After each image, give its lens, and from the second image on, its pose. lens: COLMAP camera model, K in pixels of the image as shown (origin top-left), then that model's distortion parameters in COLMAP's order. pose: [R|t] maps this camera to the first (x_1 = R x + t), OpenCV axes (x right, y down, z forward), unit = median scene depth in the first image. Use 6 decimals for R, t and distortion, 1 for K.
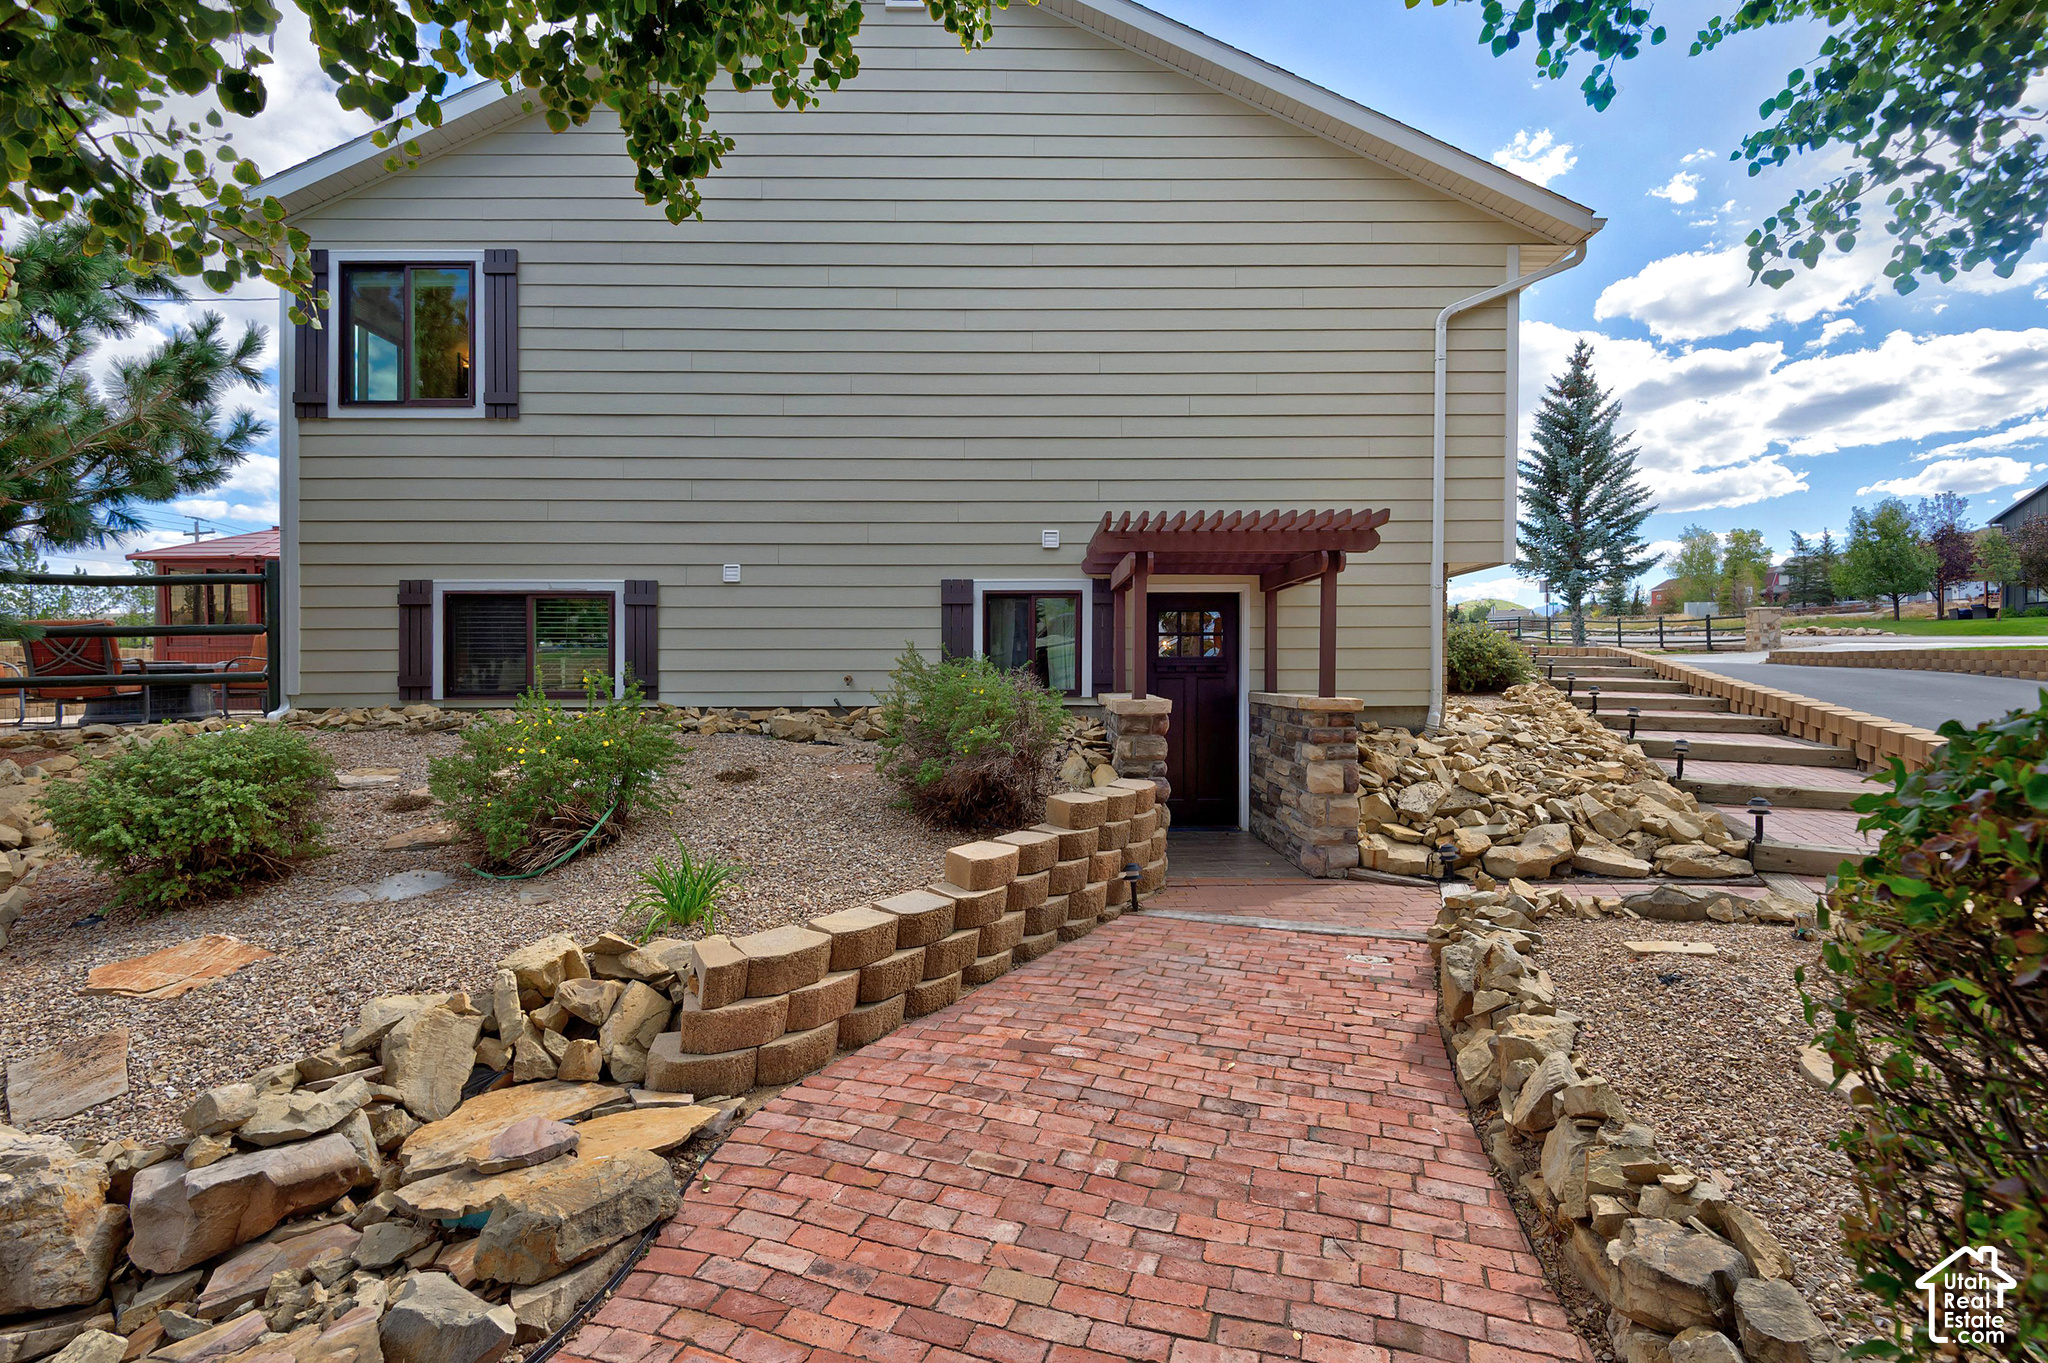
lens RADIAL K [[936.8, 0, 1024.0], [0, 936.8, 681.5], [0, 0, 1]] dist [0.000073, -0.000146]
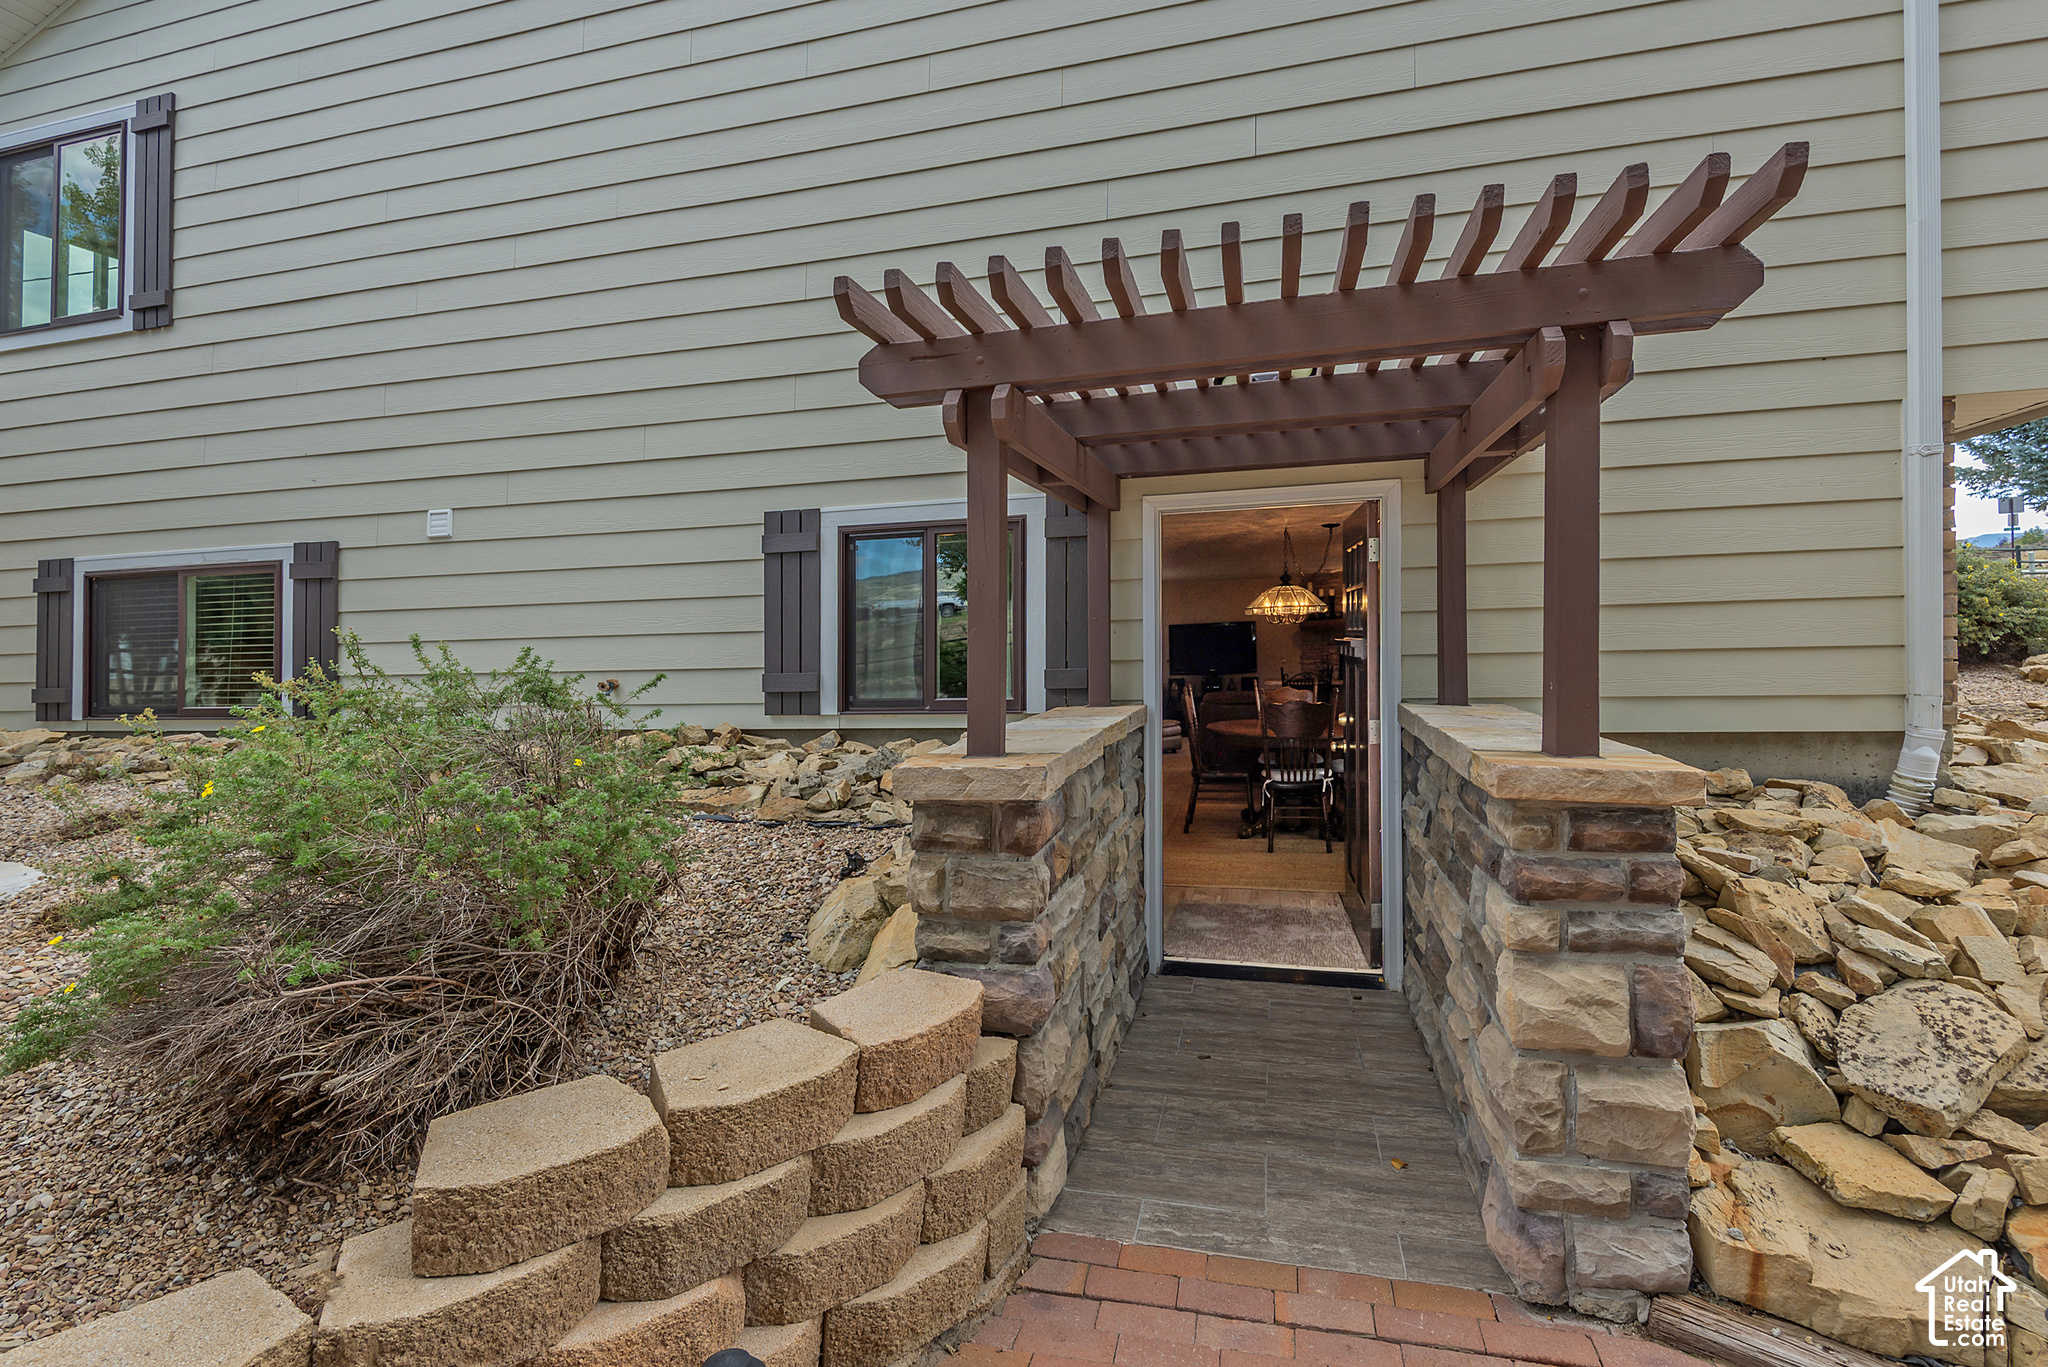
lens RADIAL K [[912.7, 0, 842.7], [0, 912.7, 650.6], [0, 0, 1]] dist [-0.001271, -0.001380]
pose [[0.916642, -0.013860, -0.399469, 0.205961], [0.015305, 0.999883, 0.000427, -0.025038], [0.399416, -0.006505, 0.916747, 0.566661]]
